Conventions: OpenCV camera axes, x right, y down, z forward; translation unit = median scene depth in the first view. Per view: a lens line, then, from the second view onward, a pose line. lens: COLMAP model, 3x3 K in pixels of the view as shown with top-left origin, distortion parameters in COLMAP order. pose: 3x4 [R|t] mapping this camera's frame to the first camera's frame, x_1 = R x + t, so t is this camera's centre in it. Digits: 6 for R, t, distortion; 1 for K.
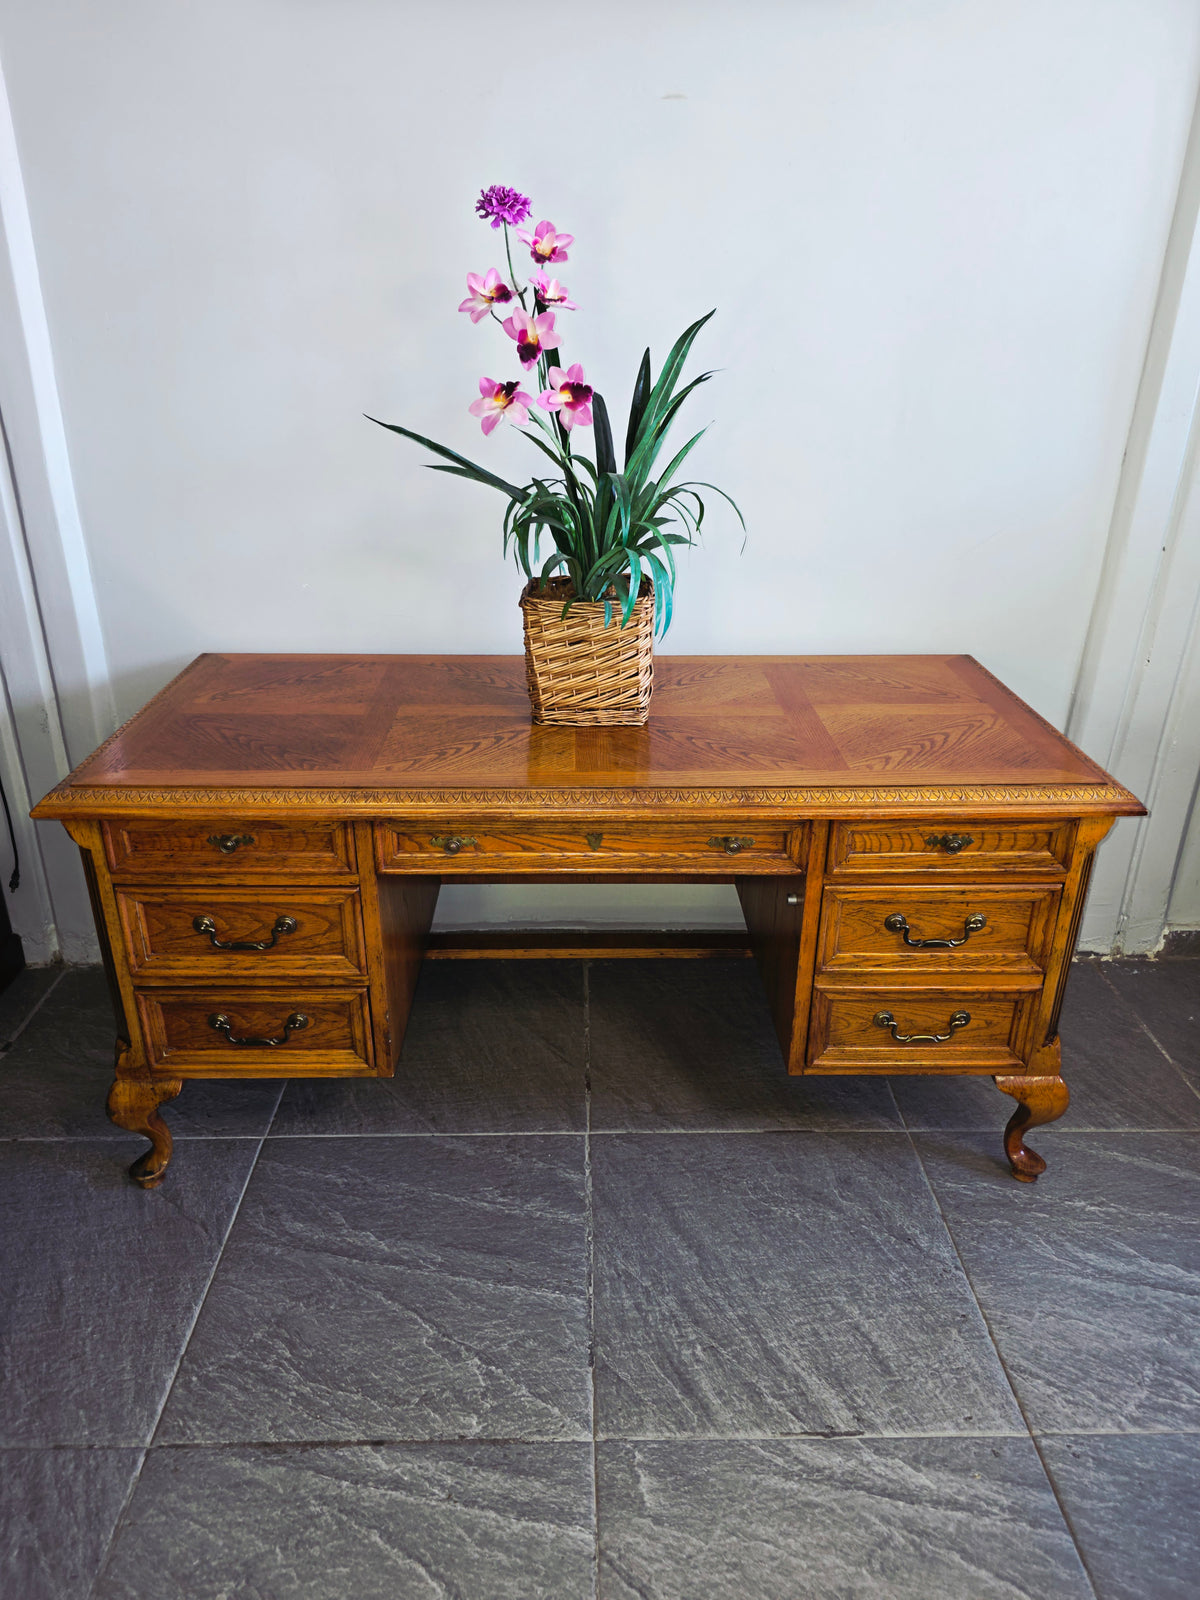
lens RADIAL K [[1087.4, 0, 597.9], [0, 1087.4, 799.2], [0, 0, 1]] dist [0.047767, -0.041862]
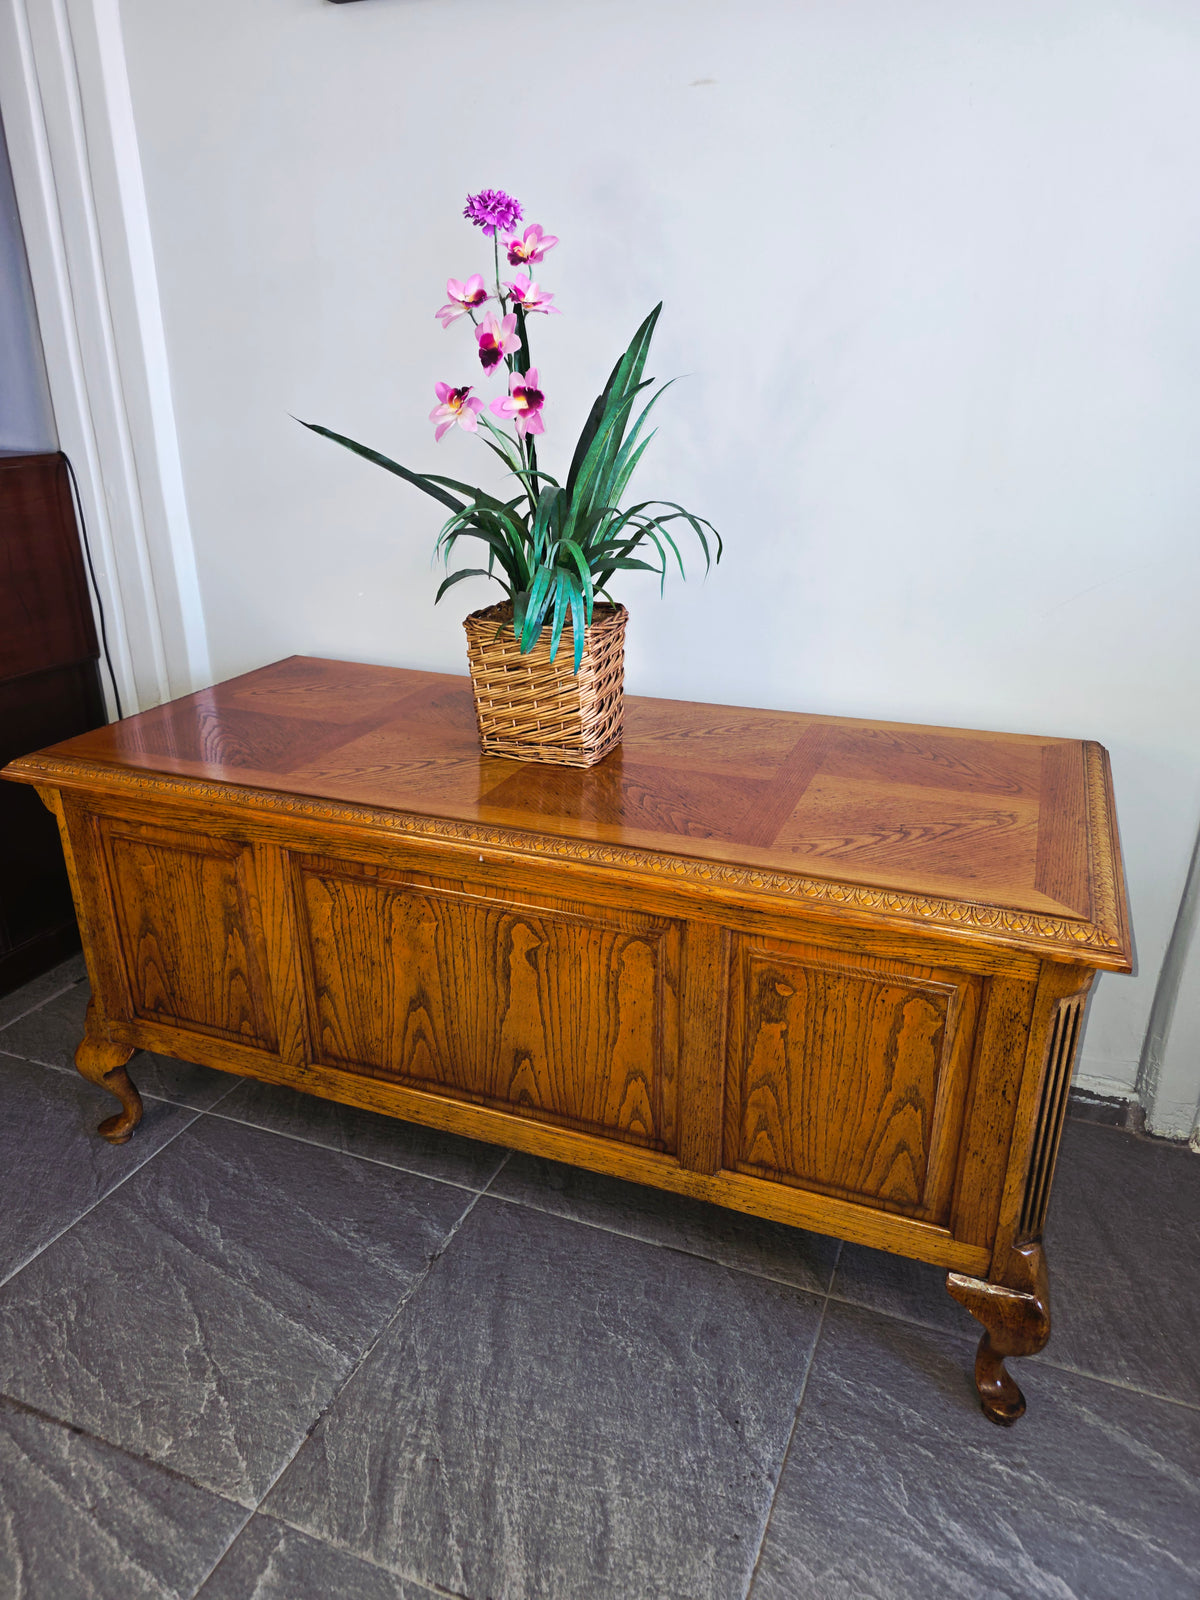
lens RADIAL K [[1082.1, 0, 601.0], [0, 1082.1, 805.3], [0, 0, 1]] dist [0.044438, -0.035472]
pose [[0.918516, 0.138964, -0.370159, 0.467503], [-0.153345, 0.988127, -0.009552, -0.032242], [0.364437, 0.065536, 0.928919, 0.192294]]
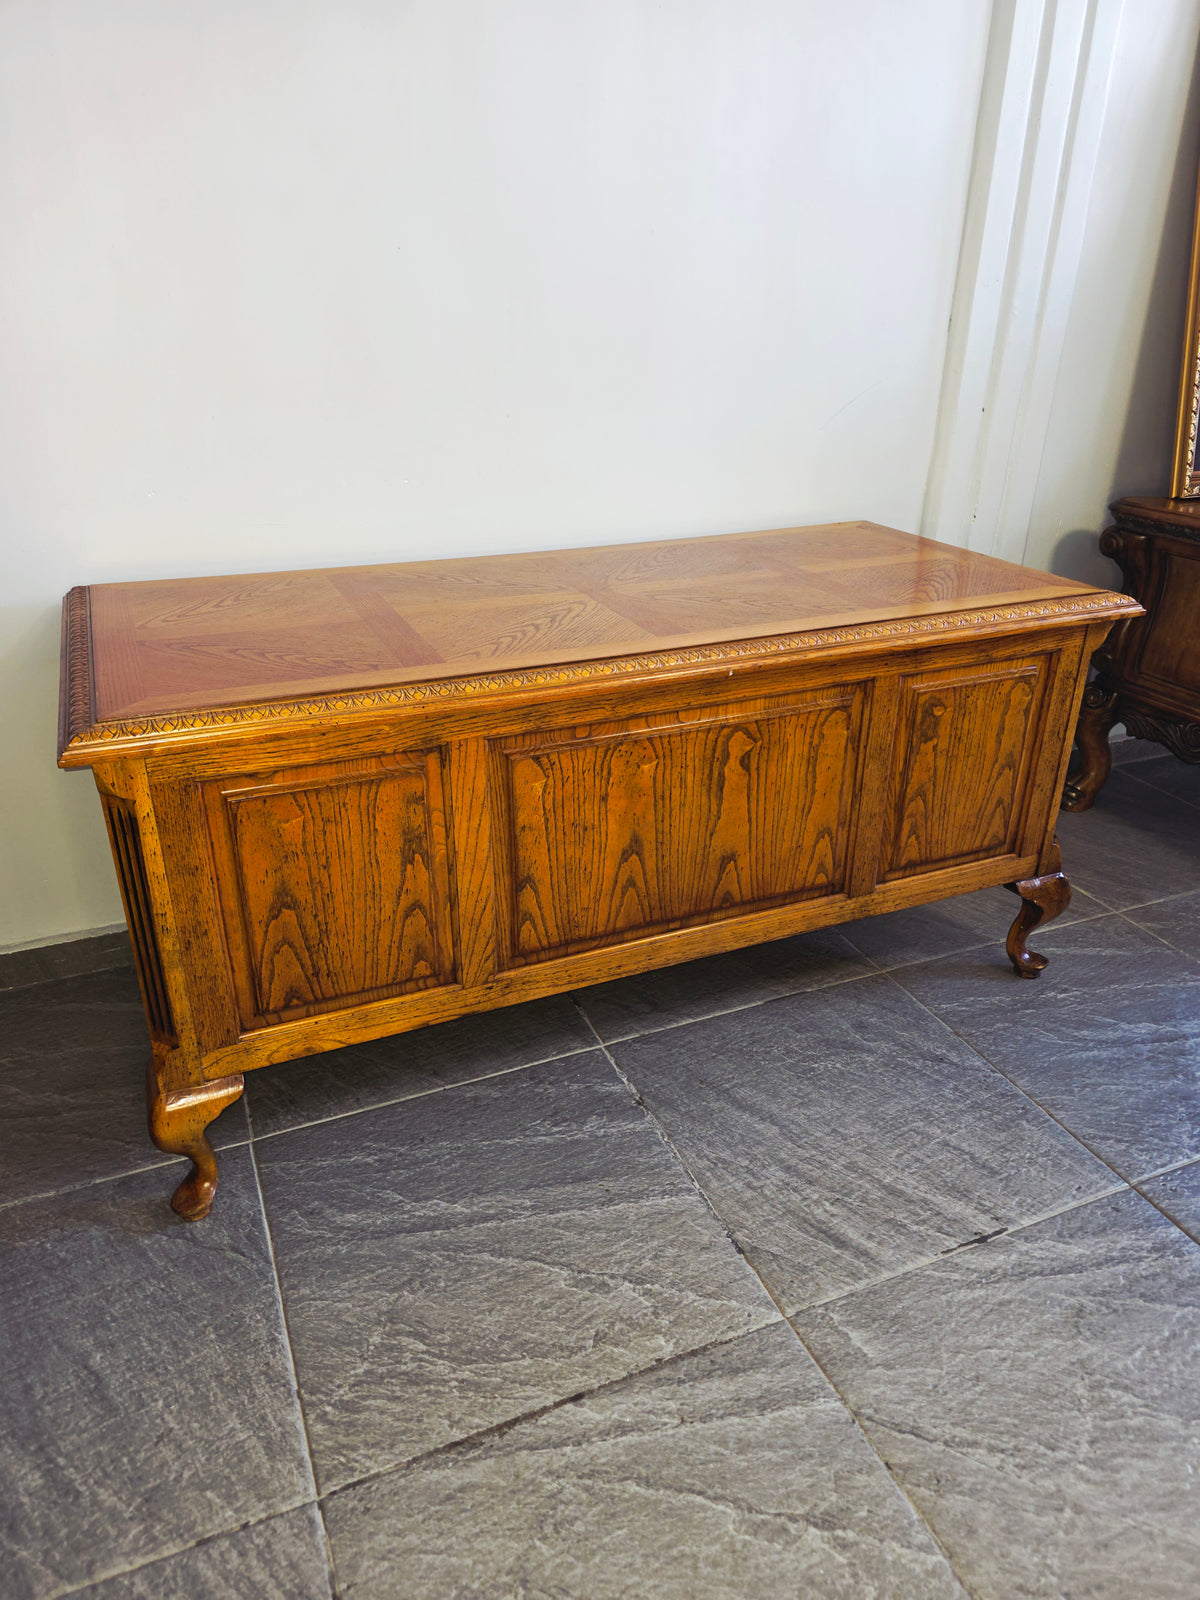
lens RADIAL K [[1081.4, 0, 602.0], [0, 1081.4, 797.9], [0, 0, 1]] dist [0.061239, -0.053781]
pose [[0.927806, -0.160094, 0.336966, -0.359676], [0.153360, 0.987066, 0.046696, 0.060867], [-0.340084, 0.008353, 0.940358, 0.139166]]
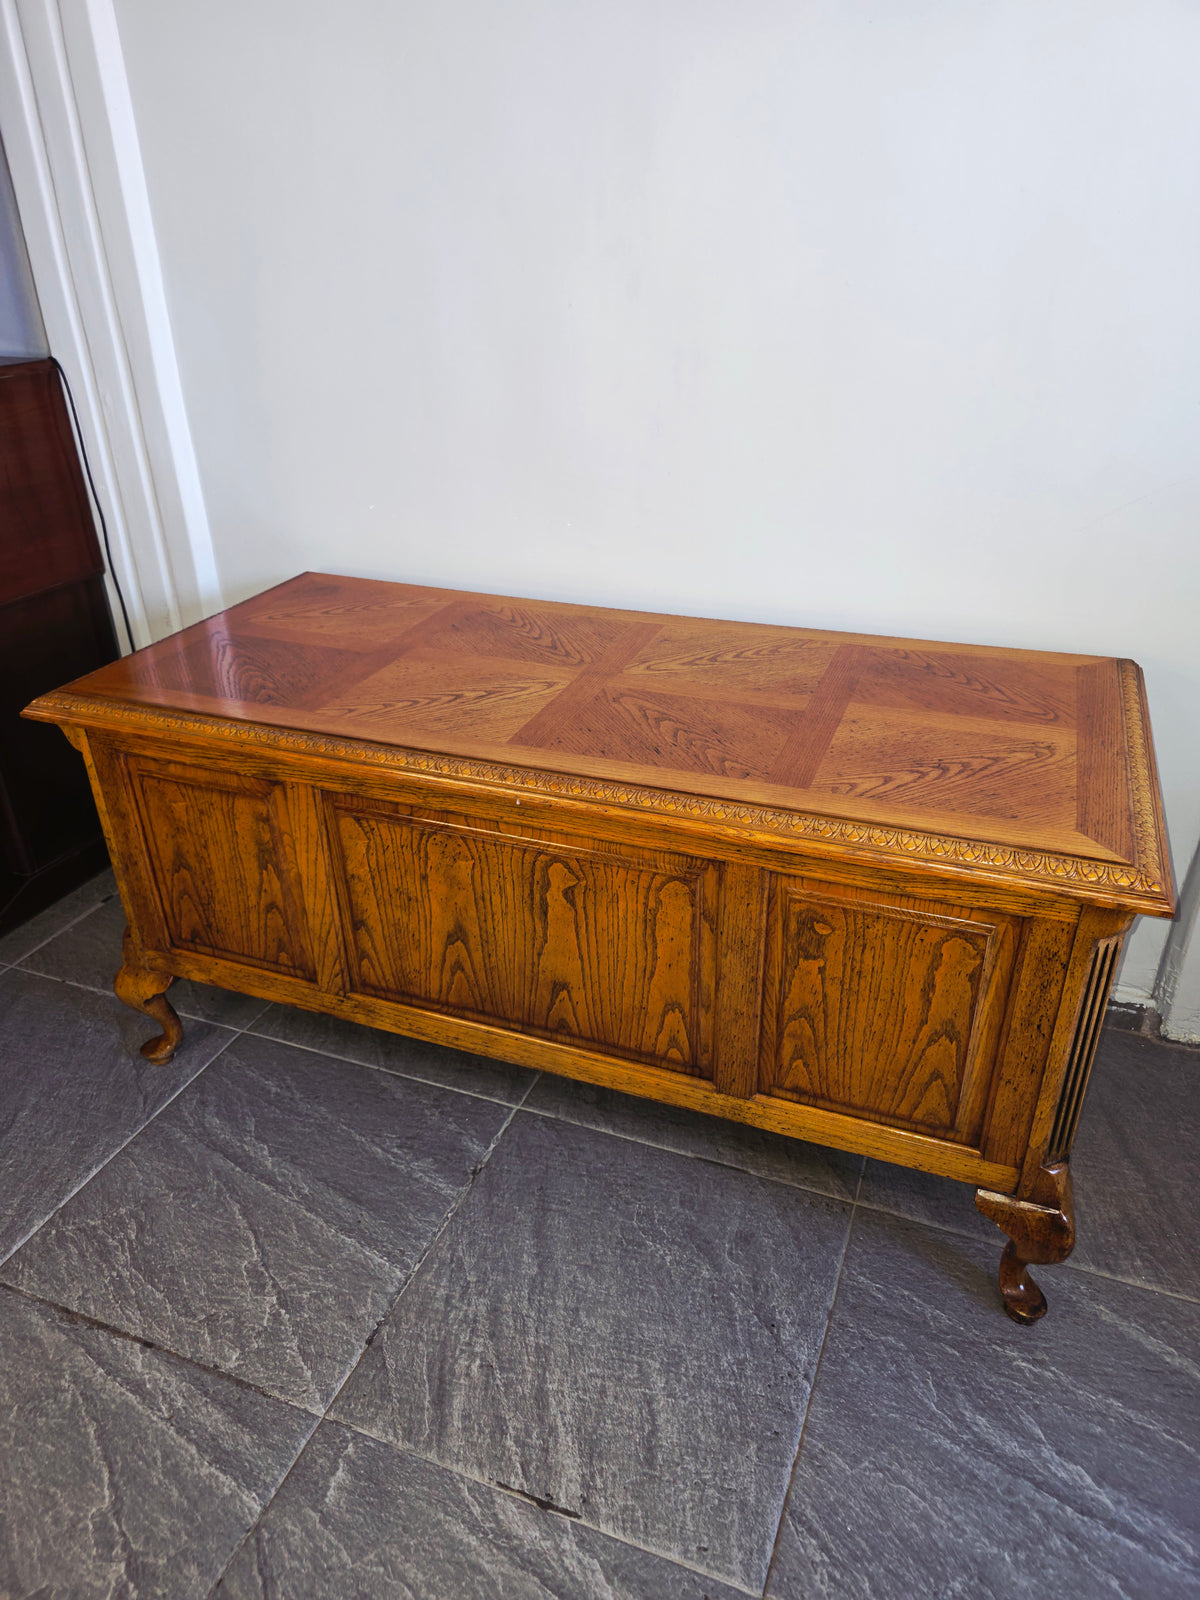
lens RADIAL K [[1083.5, 0, 602.5], [0, 1083.5, 798.1], [0, 0, 1]] dist [0.047999, -0.040388]
pose [[0.922231, 0.162919, -0.350639, 0.430228], [-0.137255, 0.985772, 0.097025, -0.079680], [0.361458, -0.041353, 0.931471, 0.182404]]
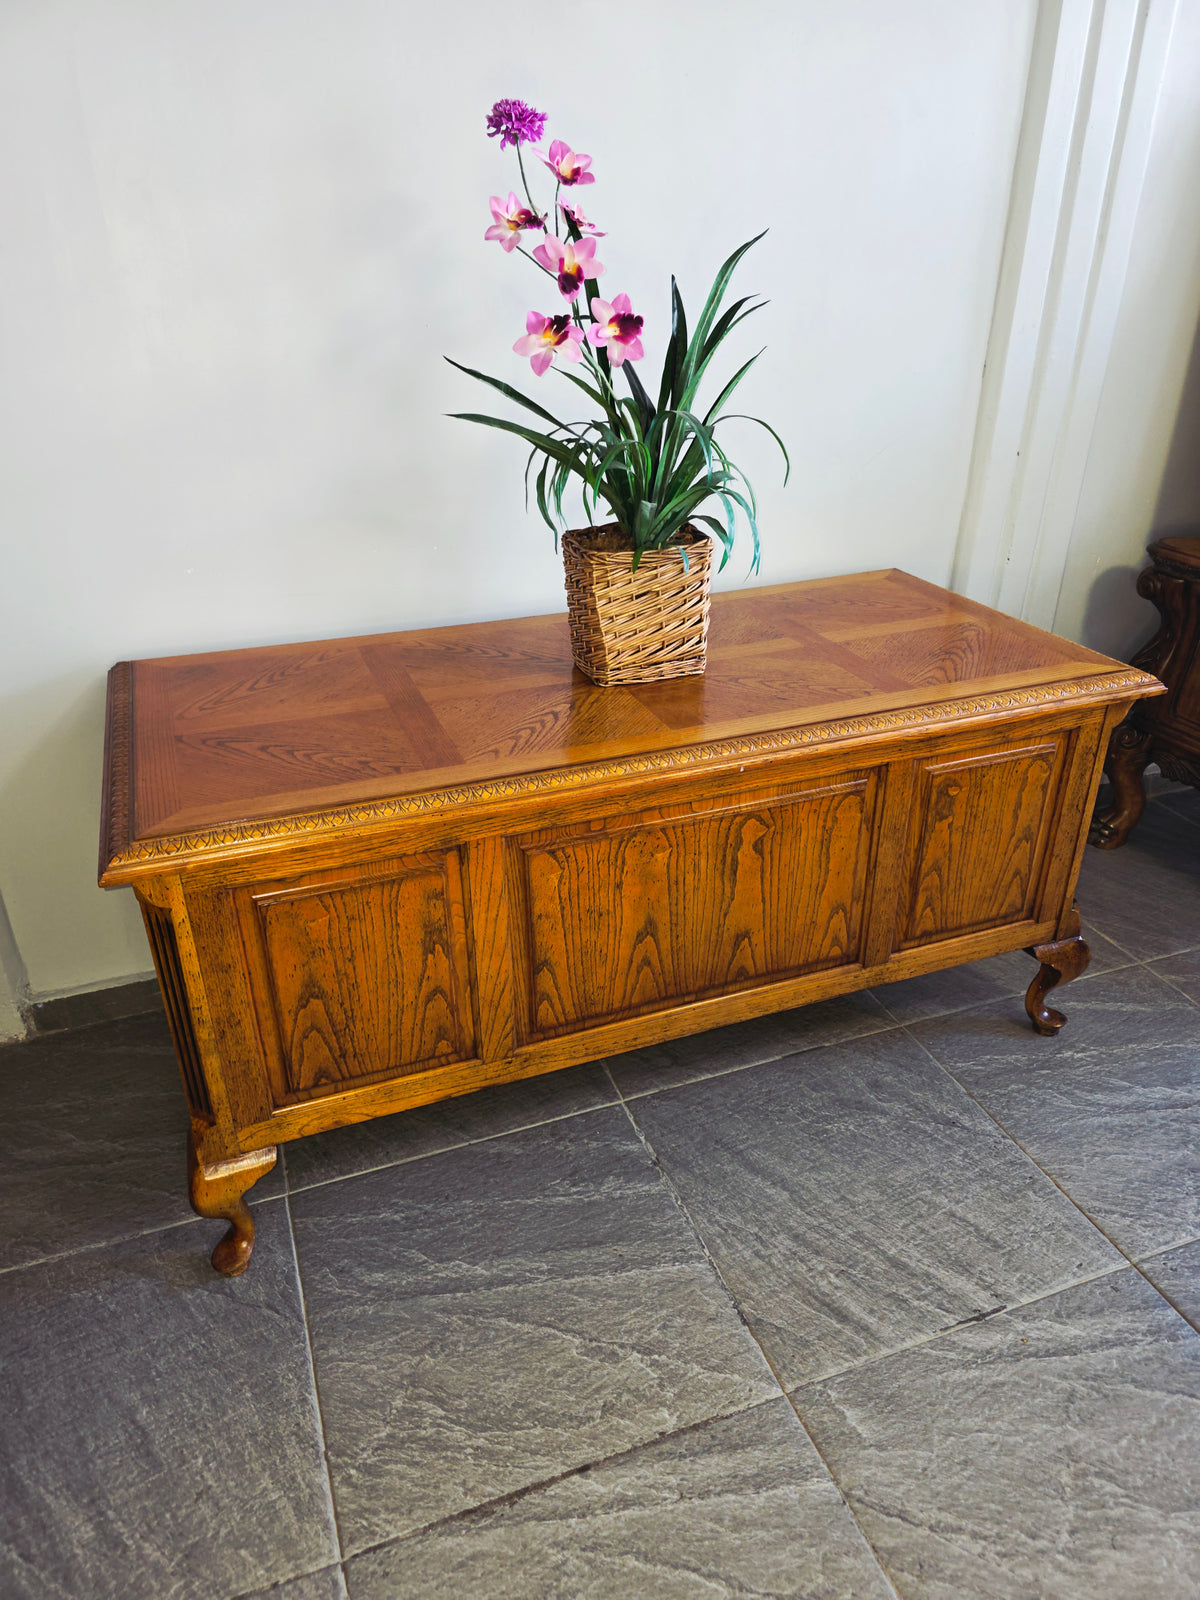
lens RADIAL K [[1085.3, 0, 601.5], [0, 1085.3, 805.0], [0, 0, 1]] dist [0.054881, -0.047537]
pose [[0.943710, -0.166905, 0.285577, -0.322365], [0.149427, 0.985359, 0.082098, -0.048459], [-0.295098, -0.034804, 0.954833, 0.098701]]
